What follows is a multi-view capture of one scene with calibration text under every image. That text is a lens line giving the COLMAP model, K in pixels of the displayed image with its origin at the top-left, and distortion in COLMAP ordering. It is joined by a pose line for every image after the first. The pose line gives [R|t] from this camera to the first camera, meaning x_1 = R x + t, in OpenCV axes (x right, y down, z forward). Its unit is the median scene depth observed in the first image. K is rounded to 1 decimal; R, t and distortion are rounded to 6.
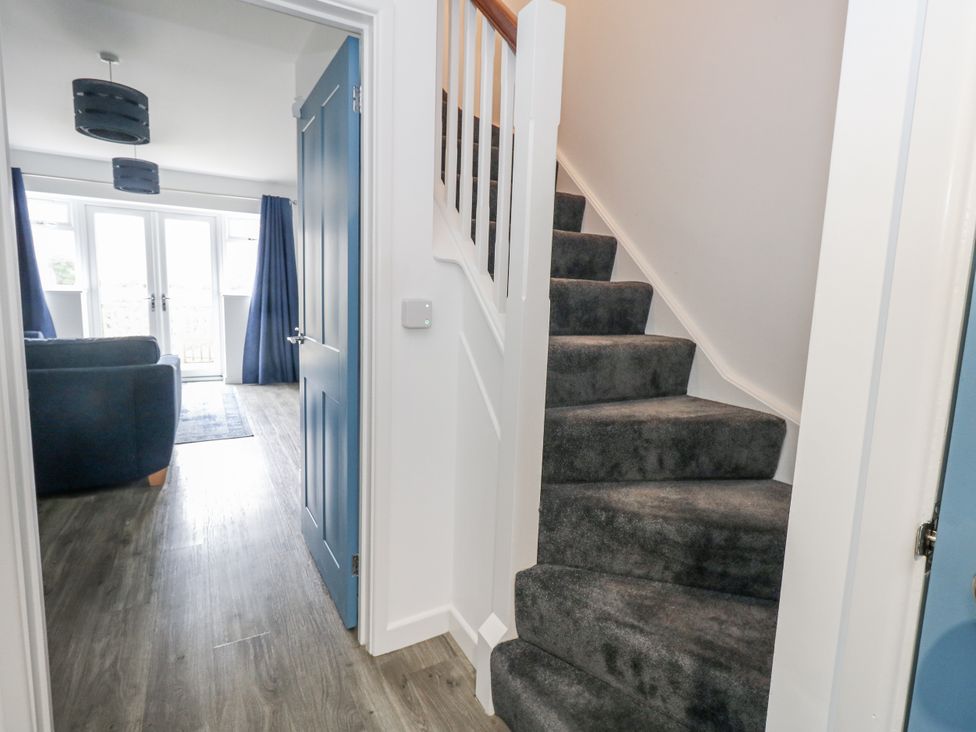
lens RADIAL K [[505.9, 0, 492.6], [0, 505.9, 359.8], [0, 0, 1]] dist [-0.001568, -0.001316]
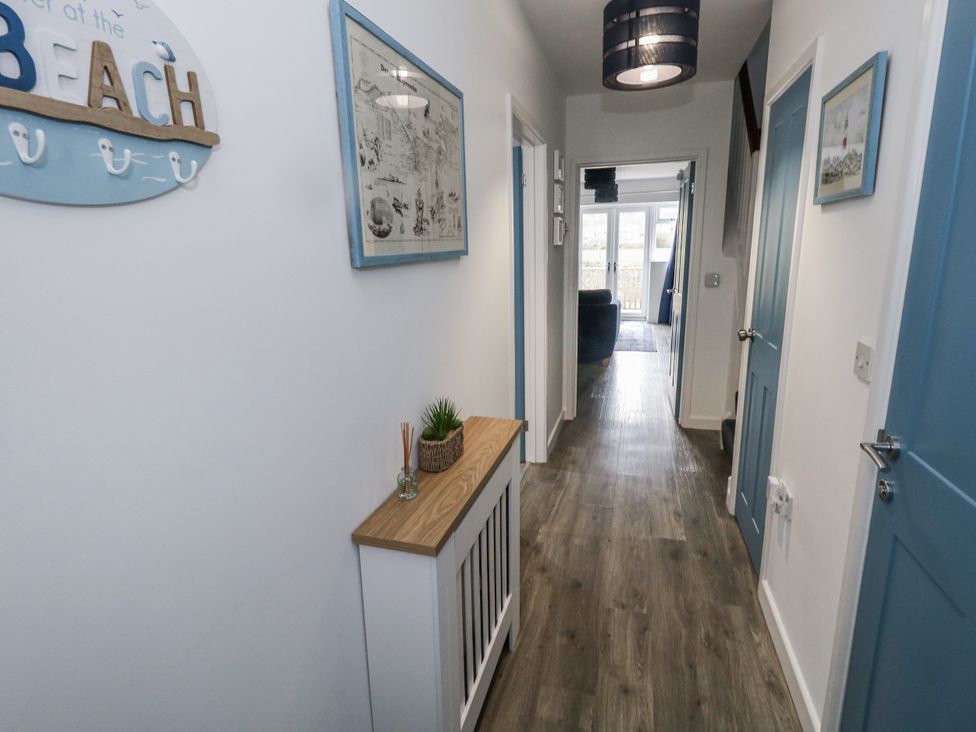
lens RADIAL K [[519.8, 0, 496.5], [0, 519.8, 357.7], [0, 0, 1]] dist [0.003510, -0.000147]
pose [[0.701890, 0.105390, -0.704446, 0.305909], [-0.048938, 0.993791, 0.099918, 0.024577], [0.710602, -0.035657, 0.702690, -0.481610]]
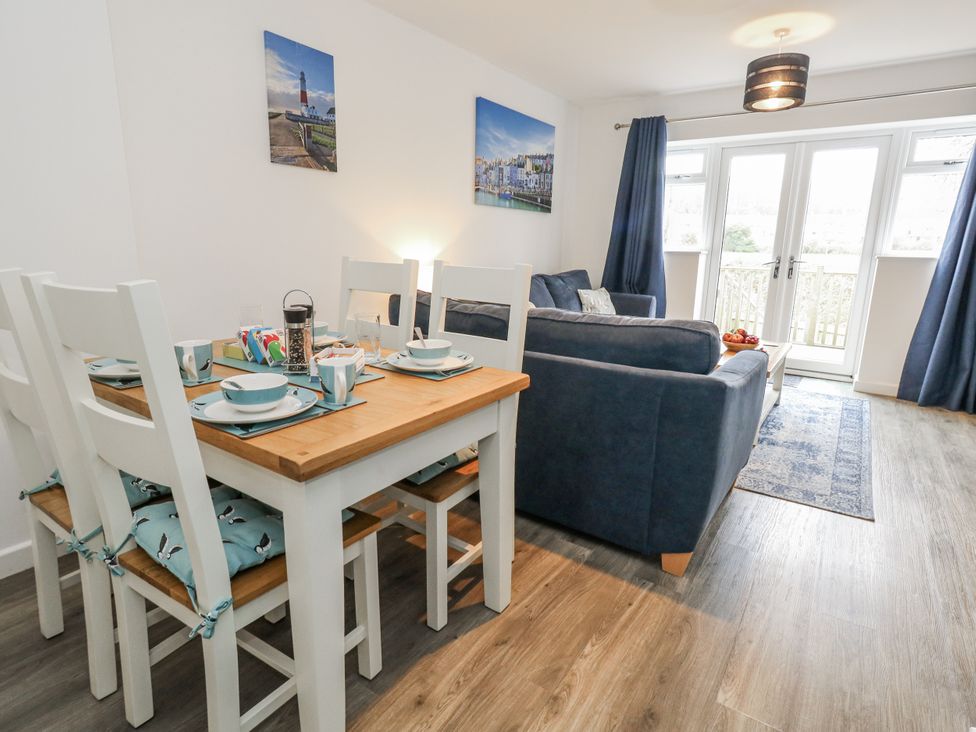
lens RADIAL K [[505.9, 0, 492.6], [0, 505.9, 359.8], [0, 0, 1]] dist [-0.001568, -0.001316]
pose [[0.413162, 0.183360, -0.892007, -0.171558], [-0.122085, 0.981830, 0.145276, -0.041887], [0.902437, 0.048878, 0.428040, 0.352322]]
